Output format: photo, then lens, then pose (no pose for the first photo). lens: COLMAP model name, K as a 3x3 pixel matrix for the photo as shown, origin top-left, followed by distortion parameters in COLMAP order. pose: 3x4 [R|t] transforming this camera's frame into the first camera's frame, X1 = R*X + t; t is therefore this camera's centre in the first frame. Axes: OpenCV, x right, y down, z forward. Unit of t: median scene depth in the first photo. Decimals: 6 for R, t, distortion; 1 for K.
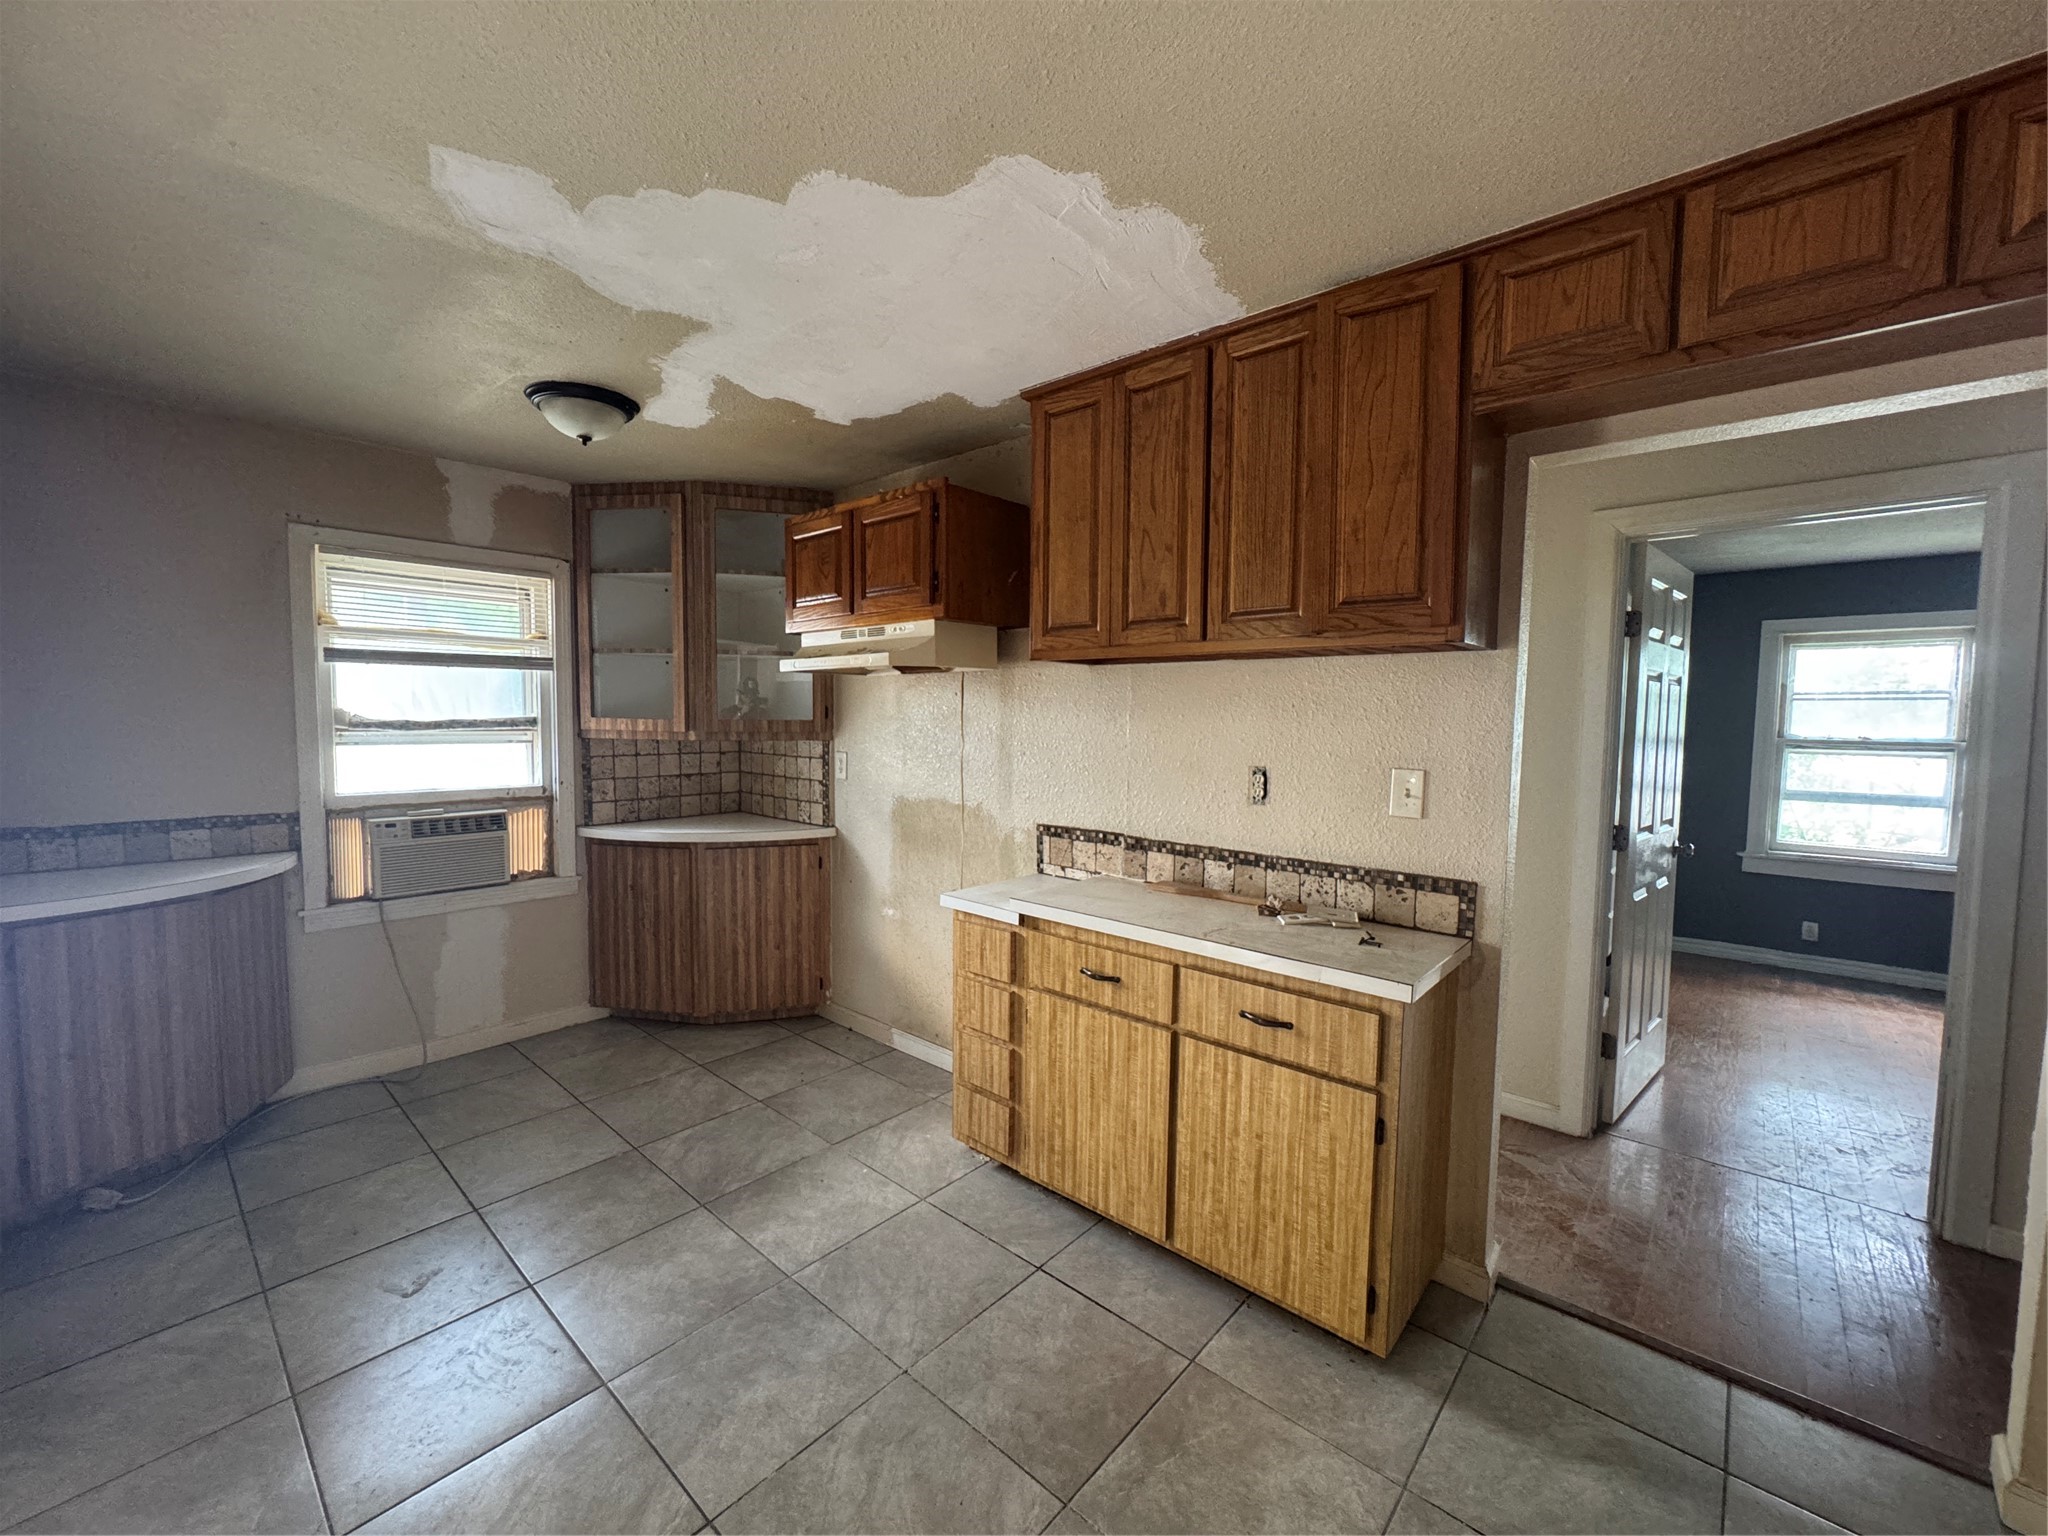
lens RADIAL K [[827.2, 0, 1020.9], [0, 827.2, 768.4], [0, 0, 1]] dist [-0.008430, 0.001993]
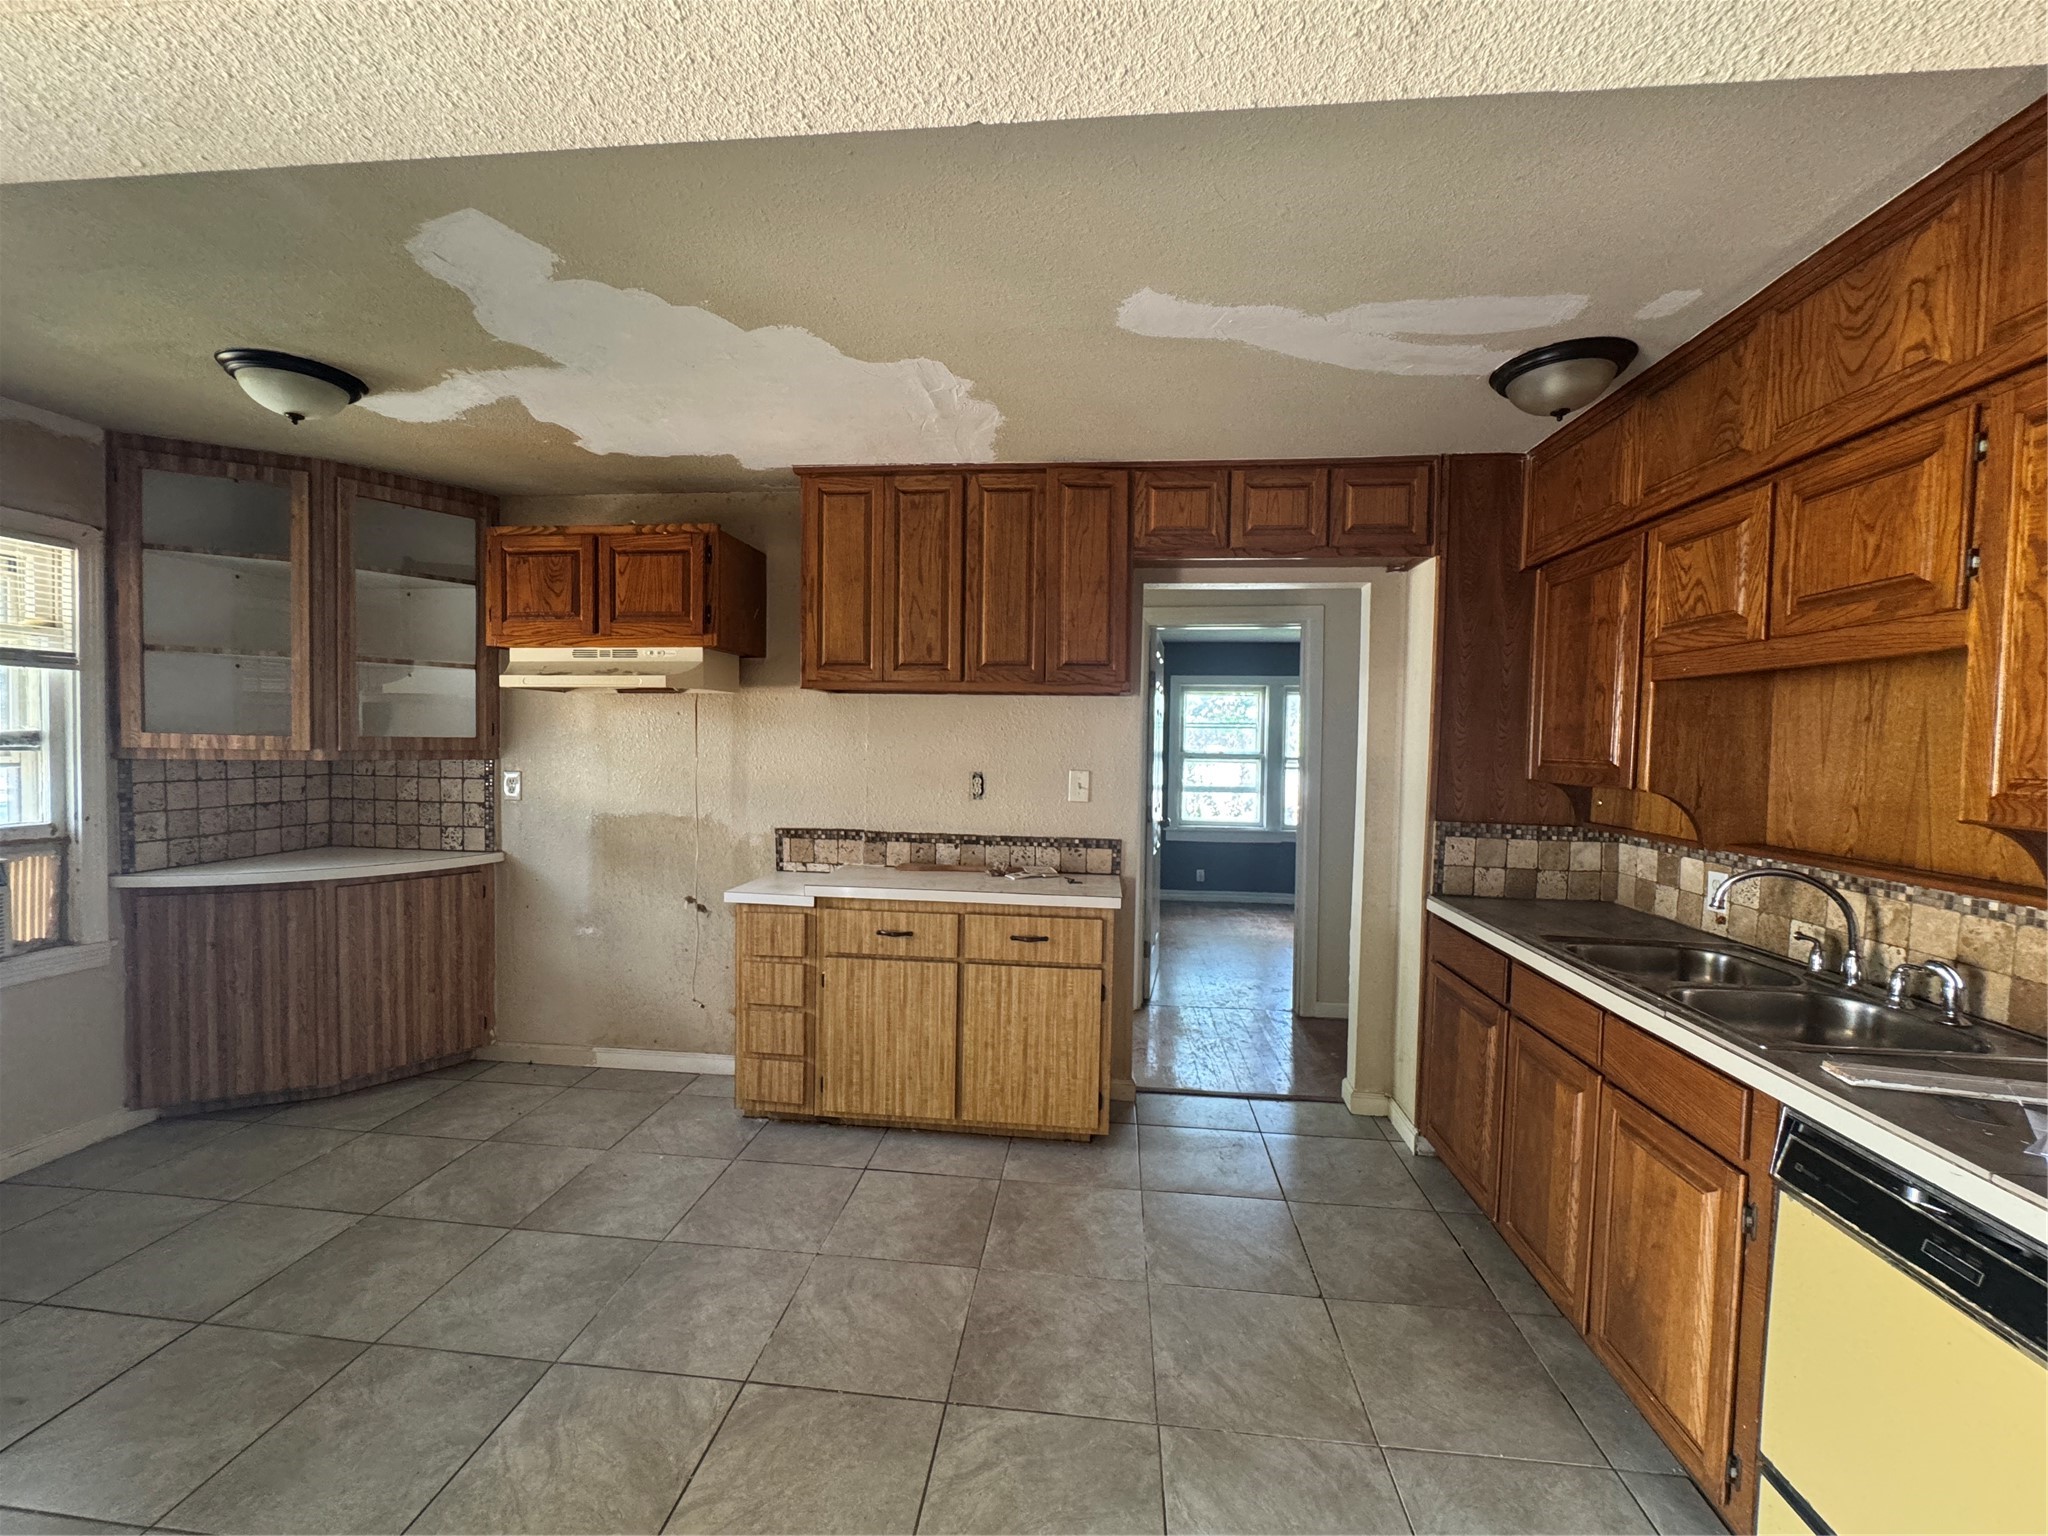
lens RADIAL K [[827.2, 0, 1028.7], [0, 827.2, 766.9], [0, 0, 1]] dist [-0.008430, 0.001993]
pose [[0.809271, -0.015931, 0.587220, -0.428751], [0.031390, 0.999377, -0.016147, 0.013377], [-0.586597, 0.031500, 0.809266, -0.163726]]
